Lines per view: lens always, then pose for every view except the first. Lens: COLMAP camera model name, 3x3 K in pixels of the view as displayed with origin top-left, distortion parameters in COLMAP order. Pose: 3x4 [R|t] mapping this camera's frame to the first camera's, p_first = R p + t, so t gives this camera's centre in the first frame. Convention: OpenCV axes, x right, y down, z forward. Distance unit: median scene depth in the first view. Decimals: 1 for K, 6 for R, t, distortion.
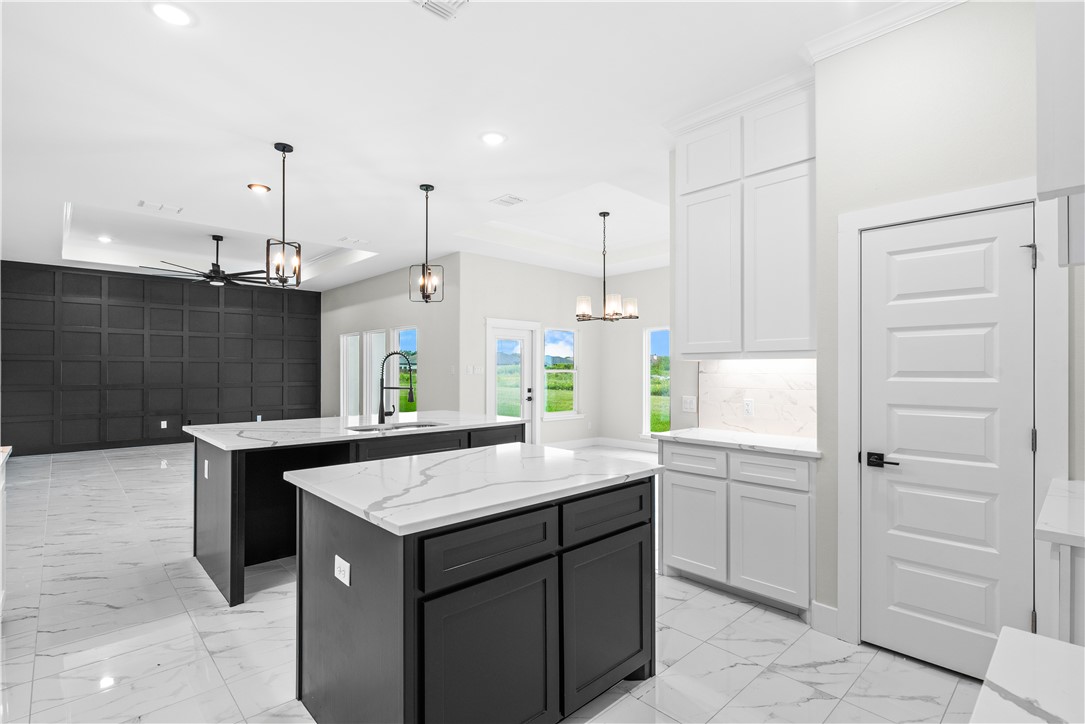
lens RADIAL K [[502.7, 0, 538.7], [0, 502.7, 367.0], [0, 0, 1]] dist [-0.003431, -0.000159]
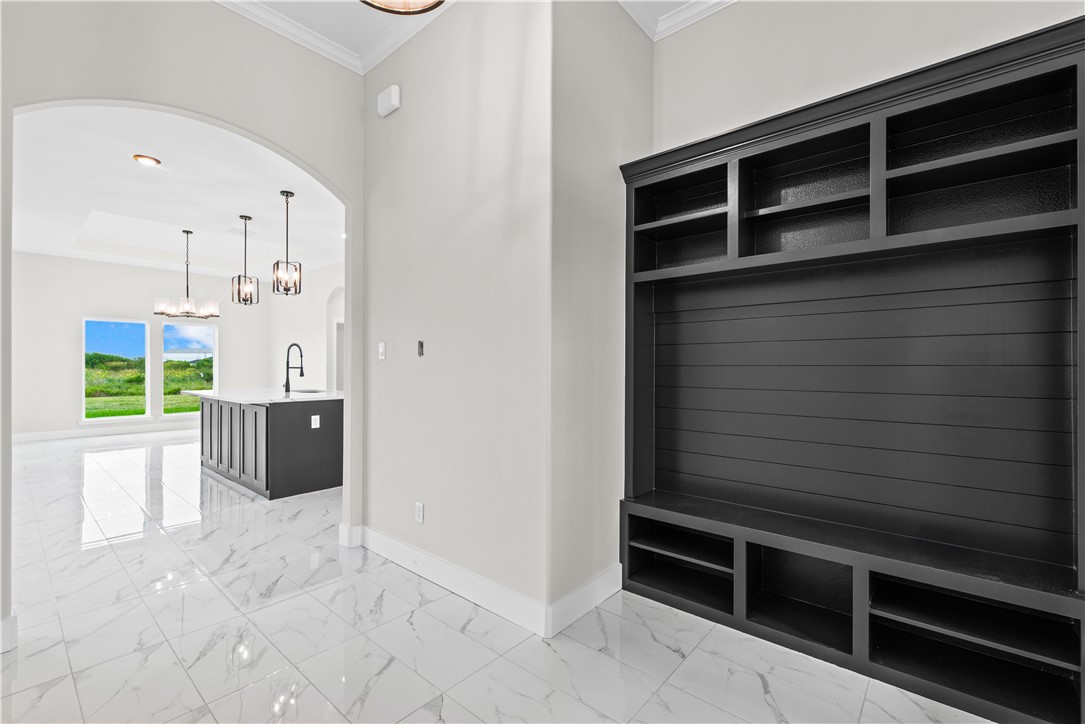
lens RADIAL K [[470.7, 0, 532.5], [0, 470.7, 364.8], [0, 0, 1]] dist [0.013697, 0.000260]
pose [[-0.080753, 0.002150, 0.996732, -0.922102], [-0.011367, 0.999931, -0.003078, 0.015758], [-0.996669, -0.011578, -0.080723, 0.214568]]
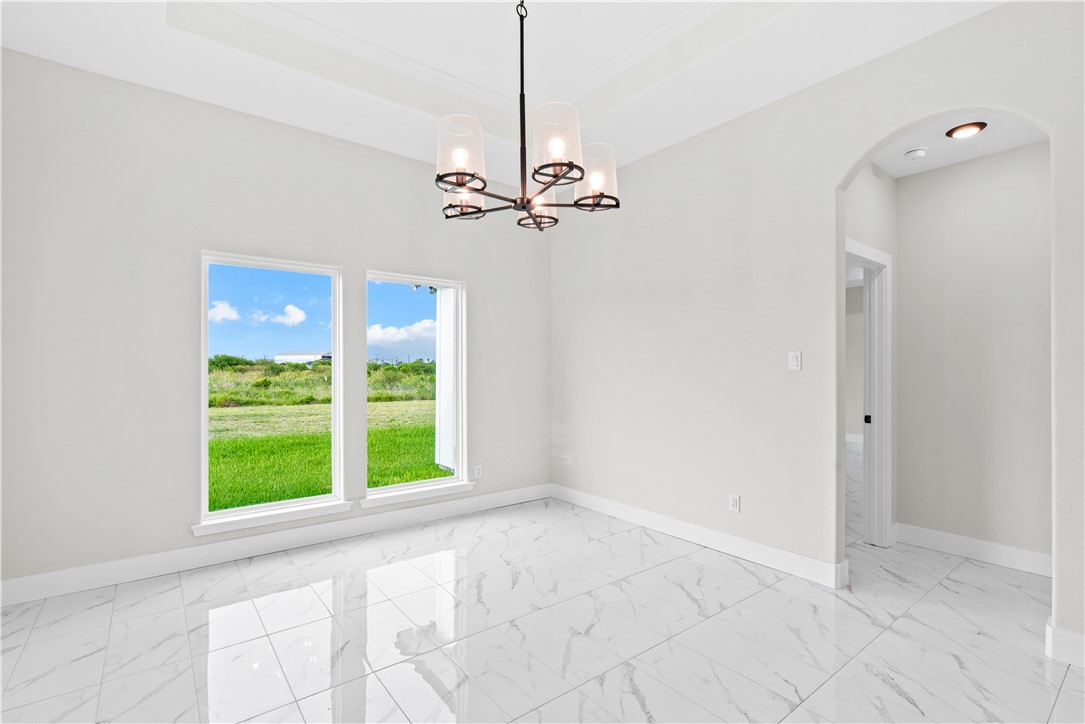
lens RADIAL K [[502.7, 0, 543.0], [0, 502.7, 365.9], [0, 0, 1]] dist [-0.003431, -0.000159]
pose [[0.095269, 0.002952, 0.995447, -0.172523], [-0.011706, 0.999930, -0.001845, 0.012963], [-0.995383, -0.011477, 0.095297, 0.805276]]
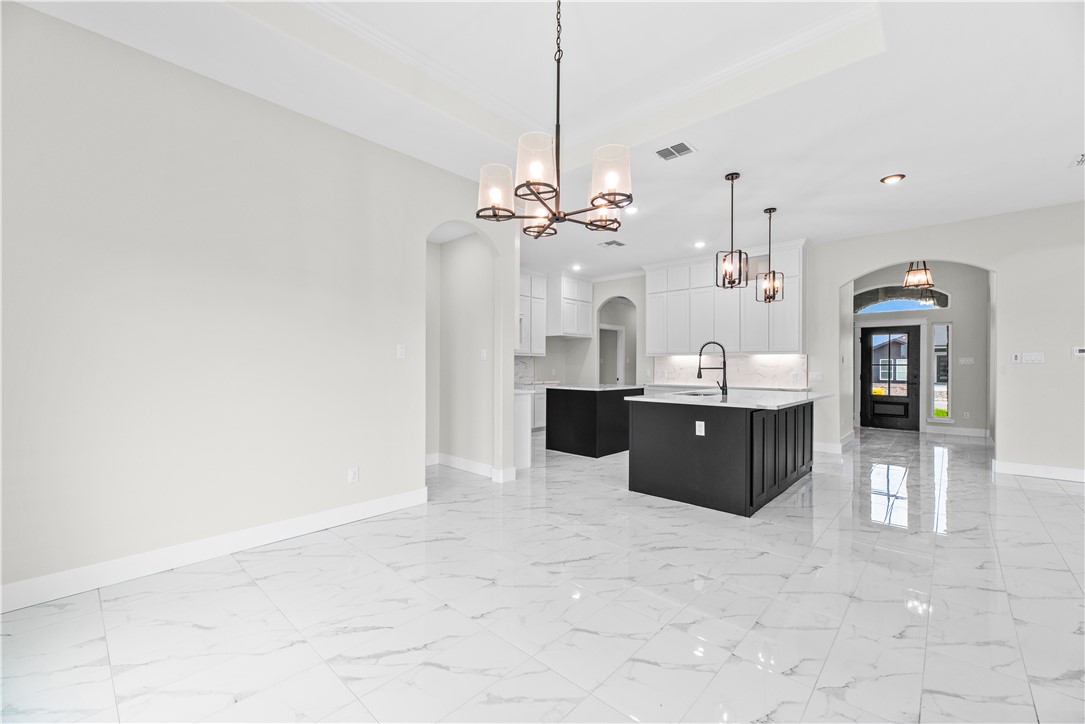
lens RADIAL K [[444.5, 0, 532.5], [0, 444.5, 367.0], [0, 0, 1]] dist [-0.000001, -0.000215]
pose [[-0.998317, -0.005722, -0.057704, 0.145667], [-0.005604, 0.999982, -0.002212, 0.023021], [0.057716, -0.001885, -0.998331, 1.148049]]
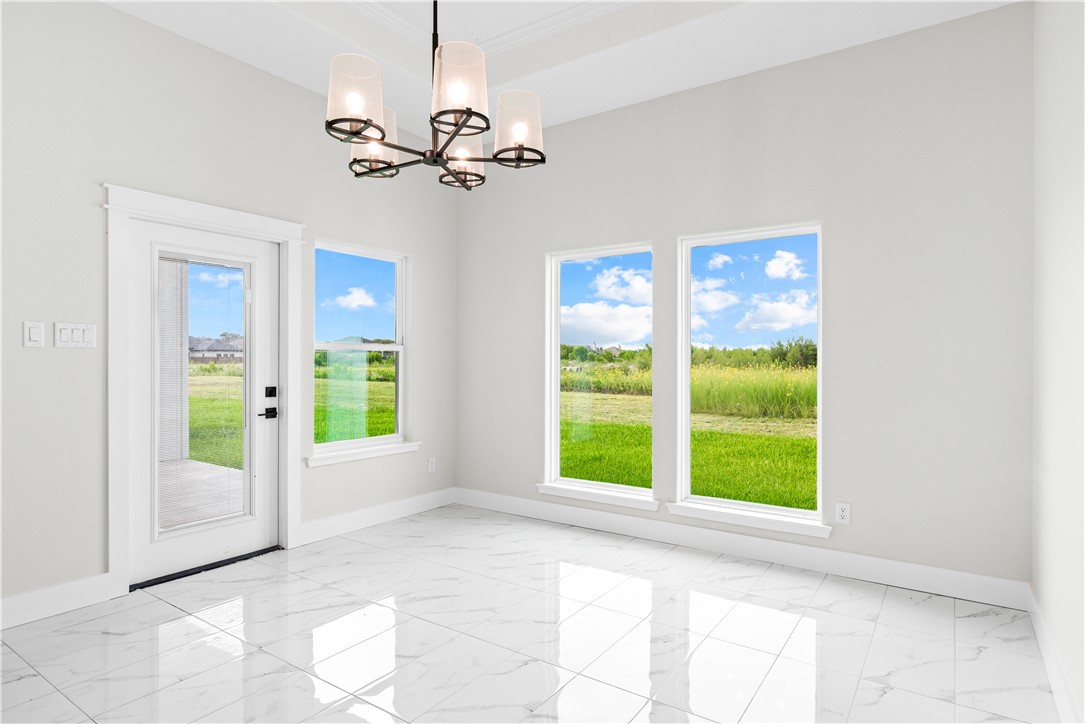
lens RADIAL K [[581.2, 0, 542.7], [0, 581.2, 364.0], [0, 0, 1]] dist [-0.003569, 0.000857]
pose [[0.976301, 0.001856, 0.216408, 0.101477], [-0.004848, 0.999900, 0.013295, 0.018688], [-0.216362, -0.014029, 0.976212, 0.546170]]
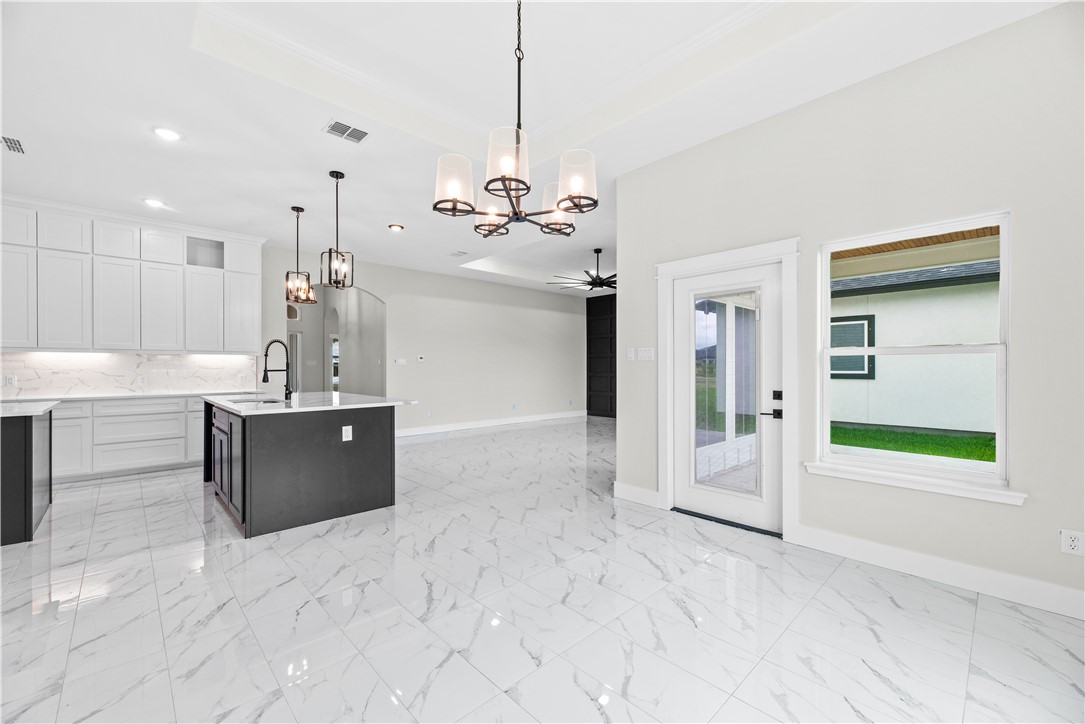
lens RADIAL K [[444.5, 0, 548.8], [0, 444.5, 364.8], [0, 0, 1]] dist [-0.000001, -0.000215]
pose [[0.016029, -0.008061, -0.999839, 0.413032], [0.009181, 0.999927, -0.007915, 0.022558], [0.999829, -0.009052, 0.016102, 0.859398]]
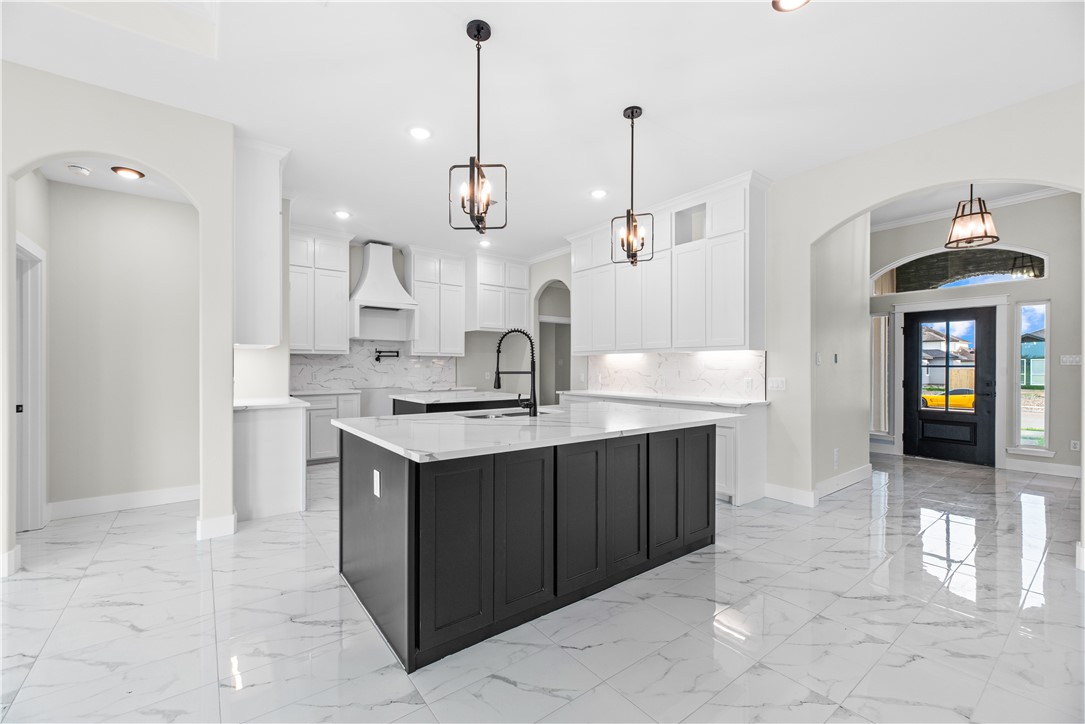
lens RADIAL K [[444.5, 0, 538.2], [0, 444.5, 368.6], [0, 0, 1]] dist [-0.000001, -0.000215]
pose [[-0.993635, -0.004627, 0.112553, -0.211013], [-0.005024, 0.999982, -0.003241, 0.020018], [-0.112536, -0.003786, -0.993640, 0.912855]]
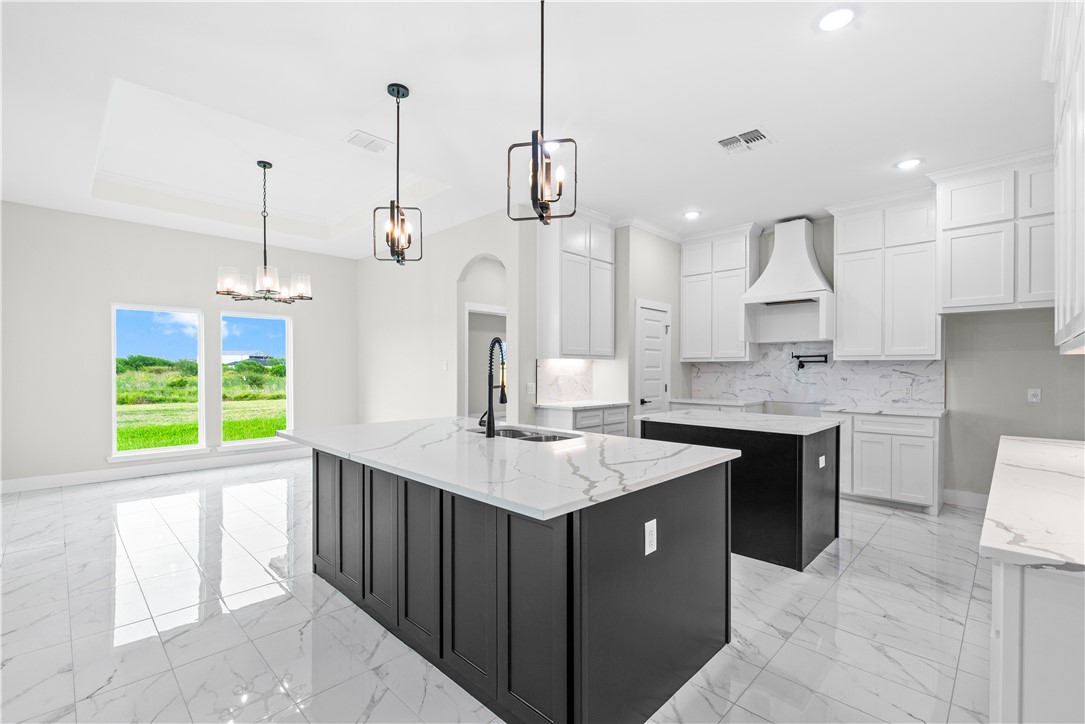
lens RADIAL K [[479.1, 0, 539.0], [0, 479.1, 370.2], [0, 0, 1]] dist [0.002994, -0.001162]
pose [[-0.032189, -0.006038, 0.999464, -0.528302], [-0.010820, 0.999925, 0.005692, 0.006914], [-0.999423, -0.010631, -0.032252, 0.507086]]
